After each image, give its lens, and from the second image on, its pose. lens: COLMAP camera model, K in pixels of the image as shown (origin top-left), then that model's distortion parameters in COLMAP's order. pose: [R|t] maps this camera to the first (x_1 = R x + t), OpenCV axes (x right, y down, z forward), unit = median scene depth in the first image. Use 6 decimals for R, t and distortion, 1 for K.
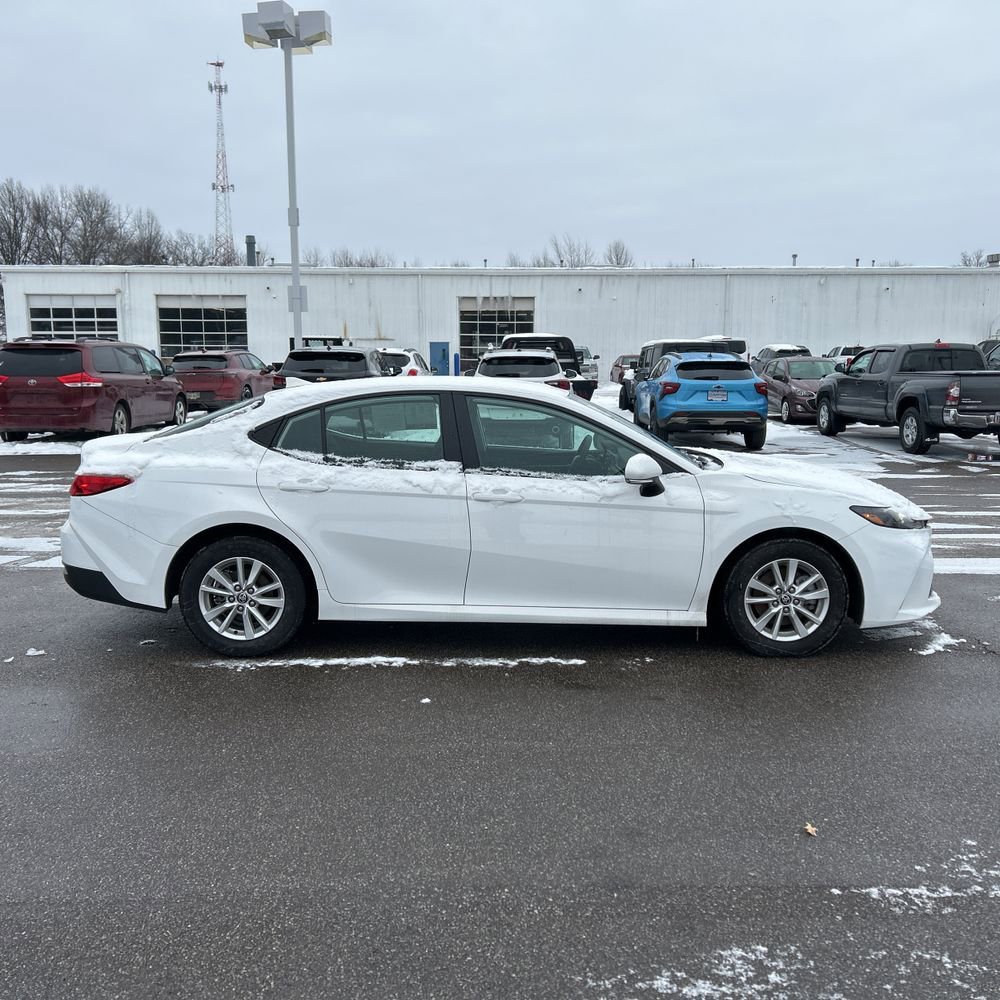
lens RADIAL K [[994.1, 0, 500.7], [0, 994.1, 487.8], [0, 0, 1]] dist [0.128994, -0.281833]
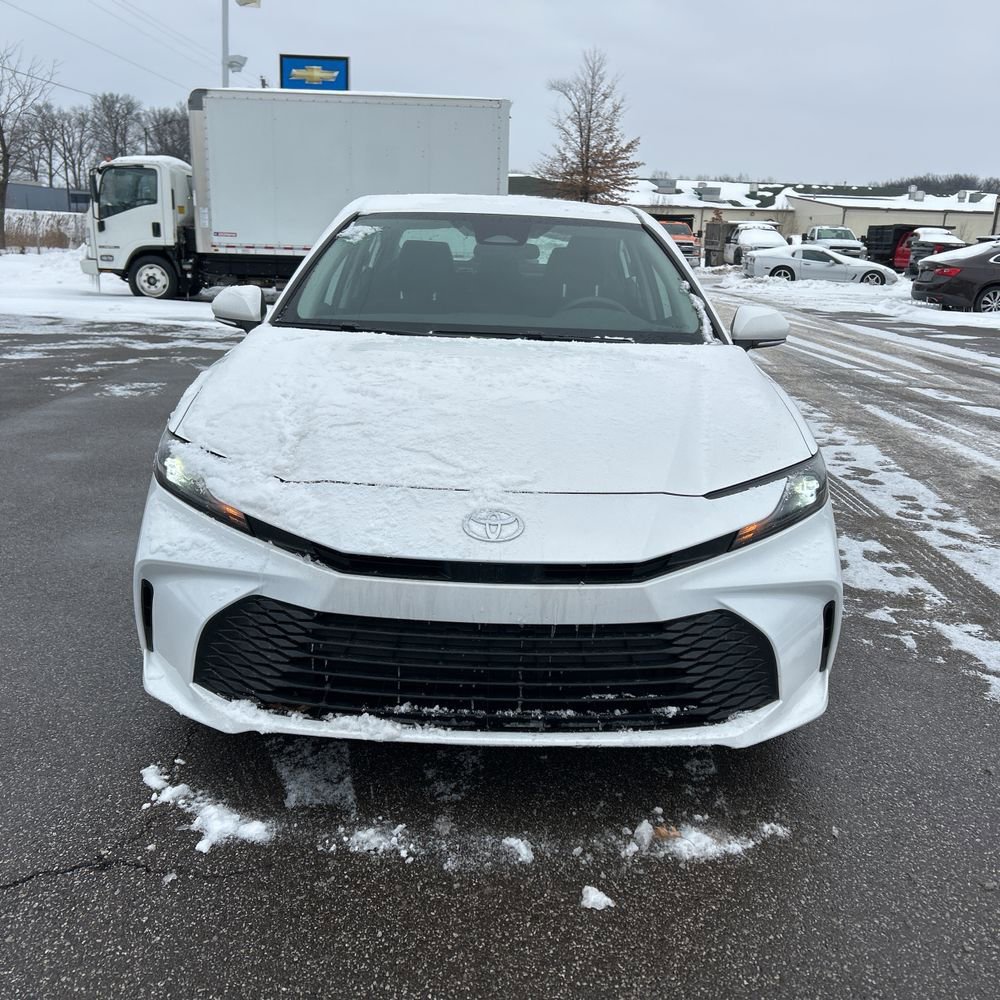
lens RADIAL K [[1001.4, 0, 512.9], [0, 1001.4, 494.3], [0, 0, 1]] dist [0.058086, -0.072046]
pose [[0.018622, 0.250954, -0.967820, 0.276553], [-0.169315, 0.954799, 0.244320, -0.031235], [0.985386, 0.159317, 0.060270, 0.370579]]
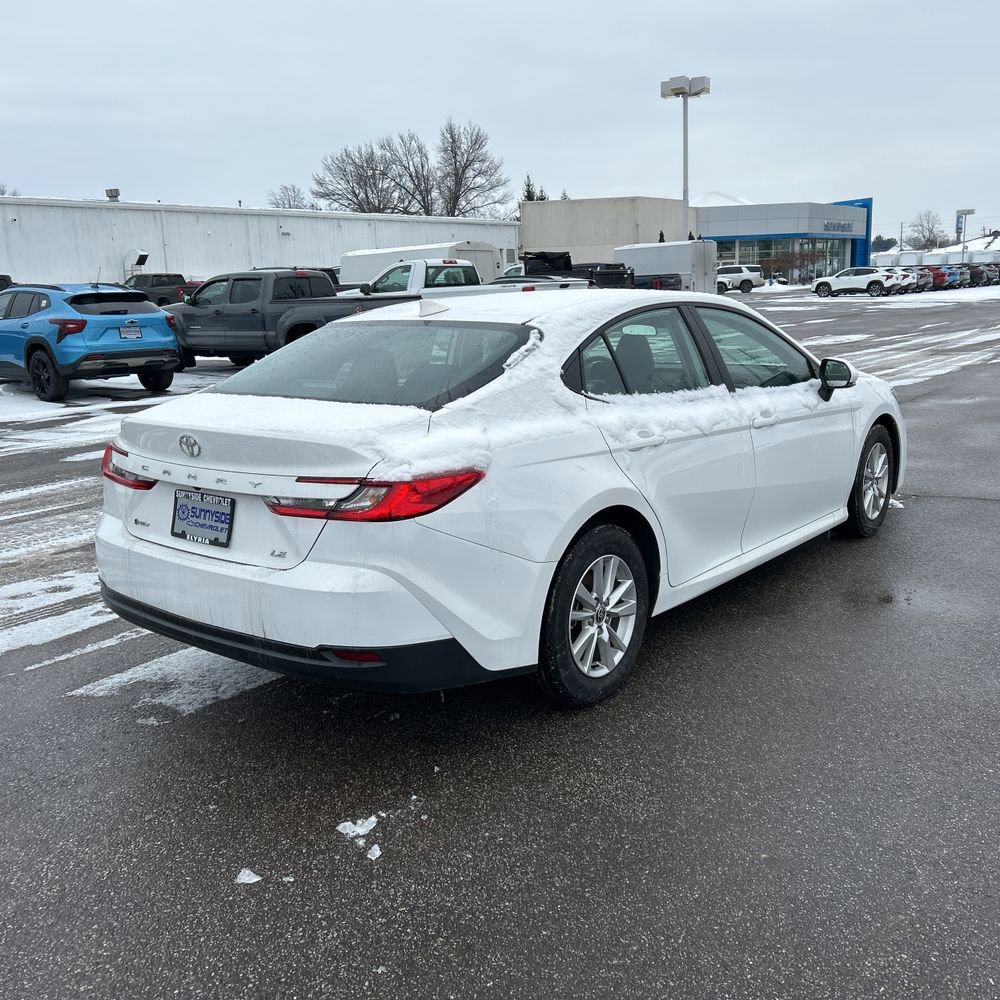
lens RADIAL K [[1001.4, 0, 512.9], [0, 1001.4, 494.3], [0, 0, 1]] dist [0.058086, -0.072046]
pose [[0.616872, -0.181902, 0.765755, -0.263451], [0.132086, 0.983054, 0.127115, -0.022016], [-0.775901, 0.022732, 0.630445, 0.198933]]
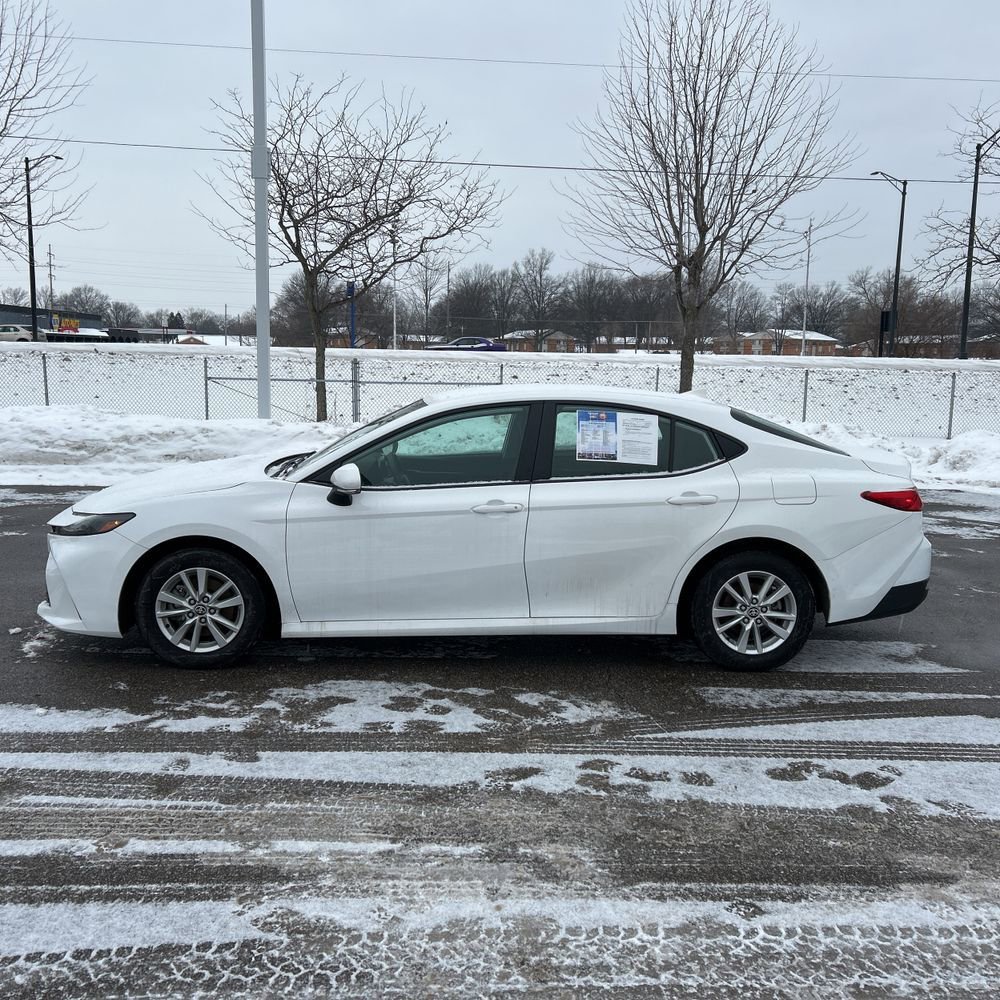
lens RADIAL K [[994.1, 0, 500.7], [0, 994.1, 487.8], [0, 0, 1]] dist [0.128994, -0.281833]
pose [[-0.999285, -0.009293, -0.036654, 0.009395], [-0.018448, 0.965961, 0.258031, -0.099193], [0.033008, 0.258522, -0.965441, 0.734823]]
